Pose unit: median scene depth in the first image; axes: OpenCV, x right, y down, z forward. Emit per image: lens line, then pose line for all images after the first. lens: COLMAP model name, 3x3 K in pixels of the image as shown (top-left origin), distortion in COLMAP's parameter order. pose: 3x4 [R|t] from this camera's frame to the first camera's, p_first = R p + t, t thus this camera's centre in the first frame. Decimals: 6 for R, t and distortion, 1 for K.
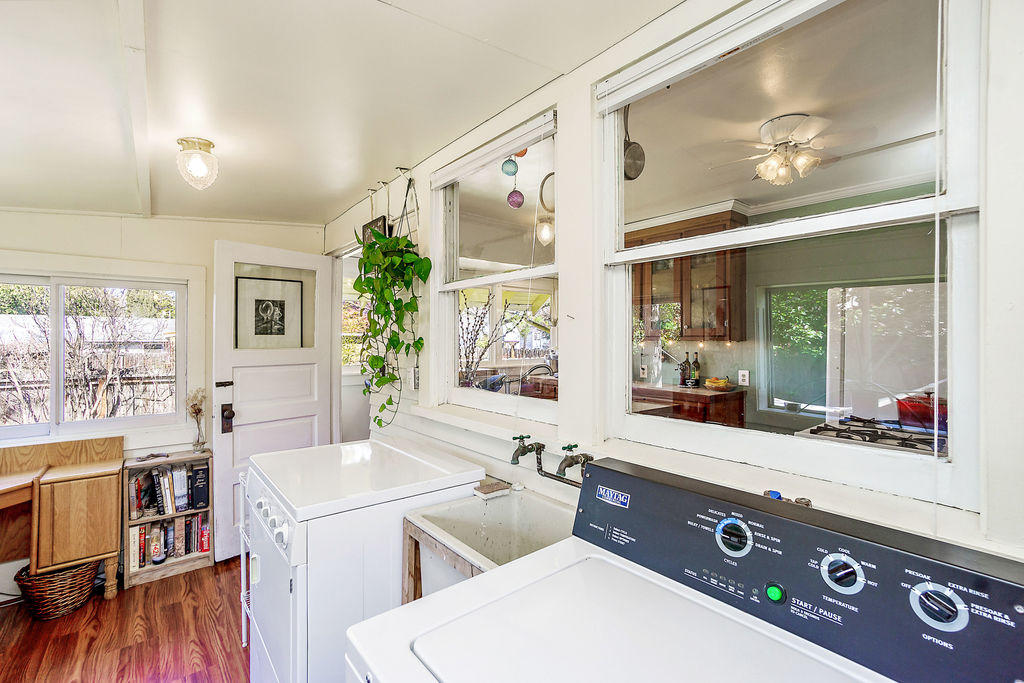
lens RADIAL K [[448.9, 0, 507.0], [0, 448.9, 338.5], [0, 0, 1]] dist [-0.051592, 0.021978]
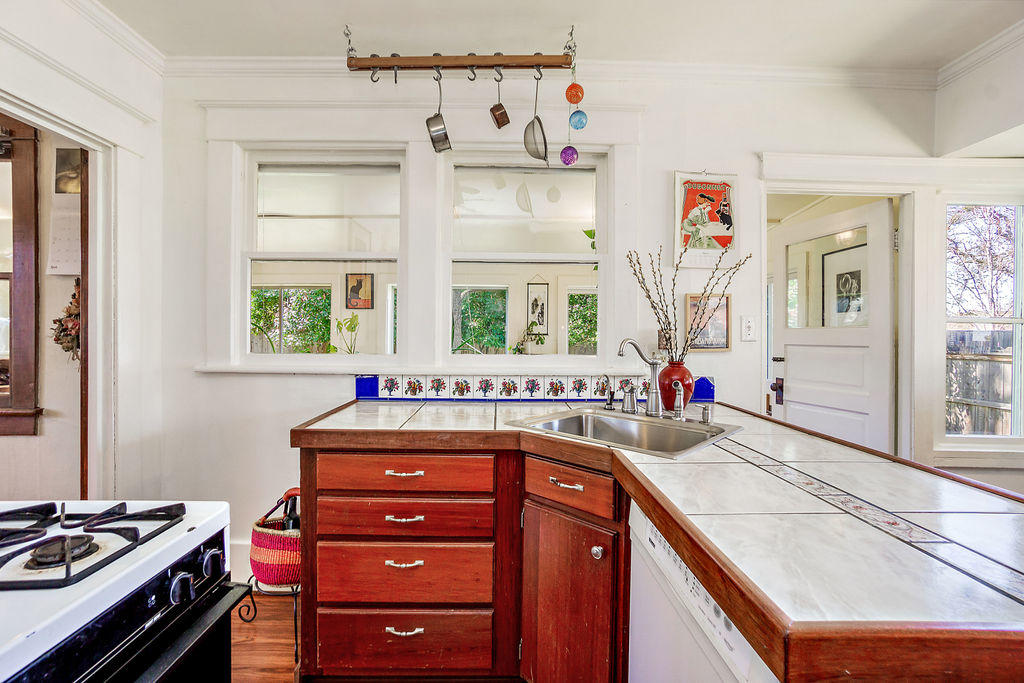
lens RADIAL K [[446.6, 0, 503.3], [0, 446.6, 332.2], [0, 0, 1]] dist [-0.050776, 0.021737]
pose [[-0.630360, -0.008933, -0.776252, 0.645771], [-0.005861, 0.999960, -0.006748, 0.047119], [0.776281, 0.000296, -0.630387, 1.168268]]
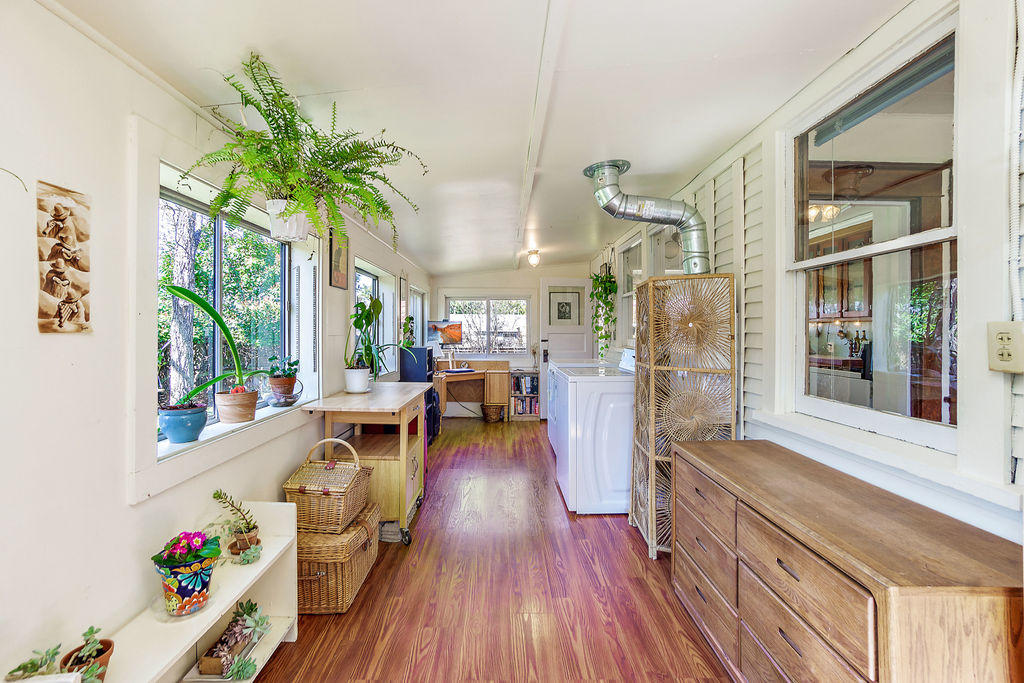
lens RADIAL K [[454.3, 0, 506.1], [0, 454.3, 326.4], [0, 0, 1]] dist [-0.041176, 0.018520]
pose [[0.777208, -0.005123, -0.629223, 0.680423], [-0.001737, 0.999946, -0.010287, 0.054861], [0.629241, 0.009088, 0.777157, -0.948052]]
